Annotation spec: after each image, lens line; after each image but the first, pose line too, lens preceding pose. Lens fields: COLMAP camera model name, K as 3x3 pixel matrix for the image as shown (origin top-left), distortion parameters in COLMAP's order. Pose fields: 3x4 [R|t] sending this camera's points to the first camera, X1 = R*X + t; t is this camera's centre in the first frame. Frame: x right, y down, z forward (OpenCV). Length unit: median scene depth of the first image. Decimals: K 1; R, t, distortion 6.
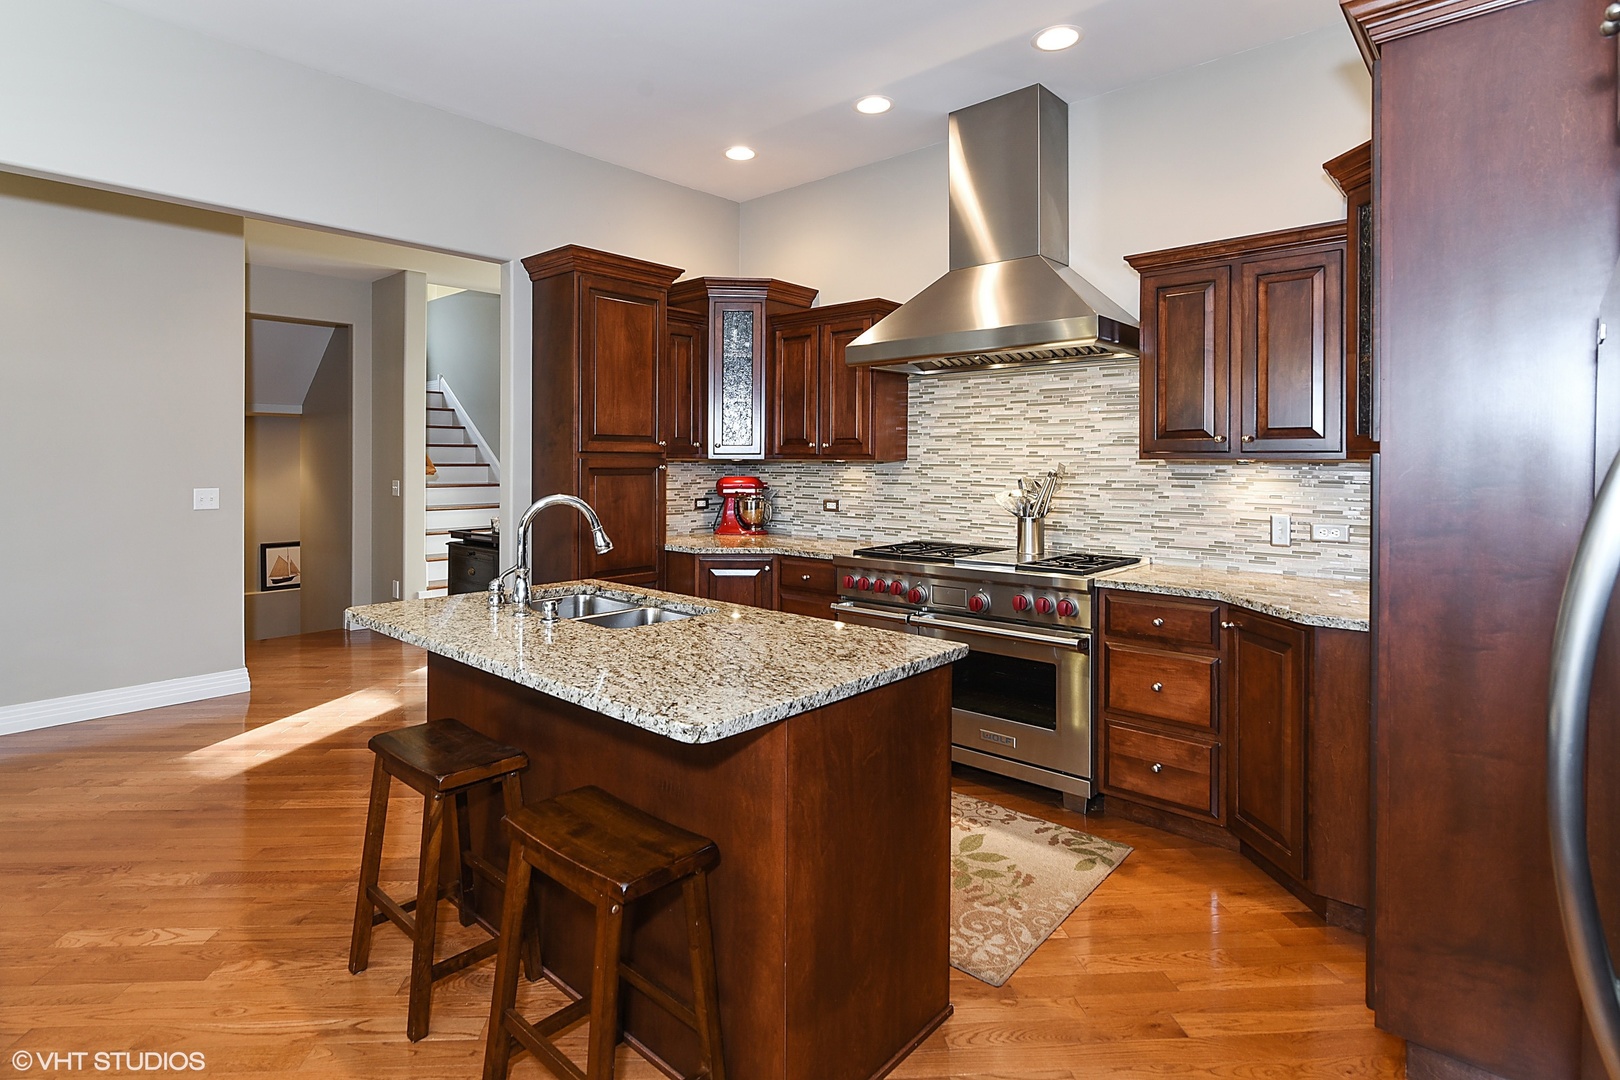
lens RADIAL K [[831.7, 0, 782.0], [0, 831.7, 480.7], [0, 0, 1]] dist [0.021234, 0.000129]
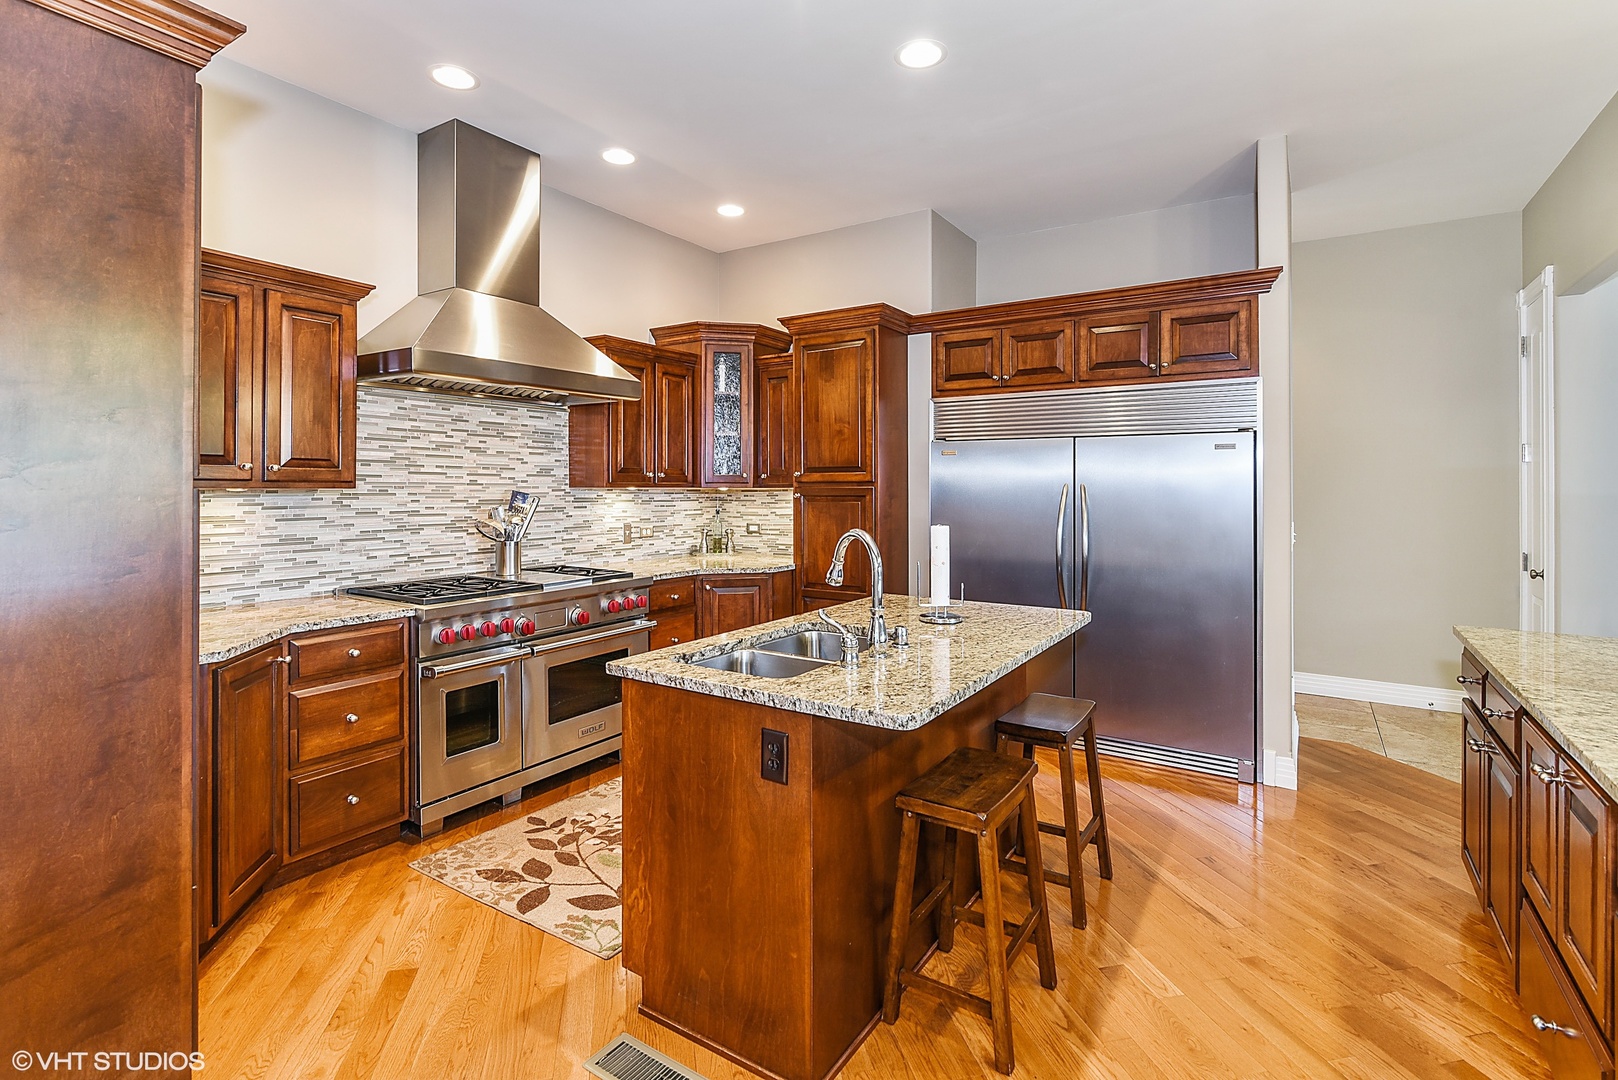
lens RADIAL K [[755.0, 0, 807.7], [0, 755.0, 504.2], [0, 0, 1]] dist [-0.001469, 0.000449]
pose [[-0.161779, -0.026646, 0.986467, -0.689229], [0.019666, 0.999350, 0.030219, -0.024568], [-0.986631, 0.024289, -0.161150, 0.732821]]
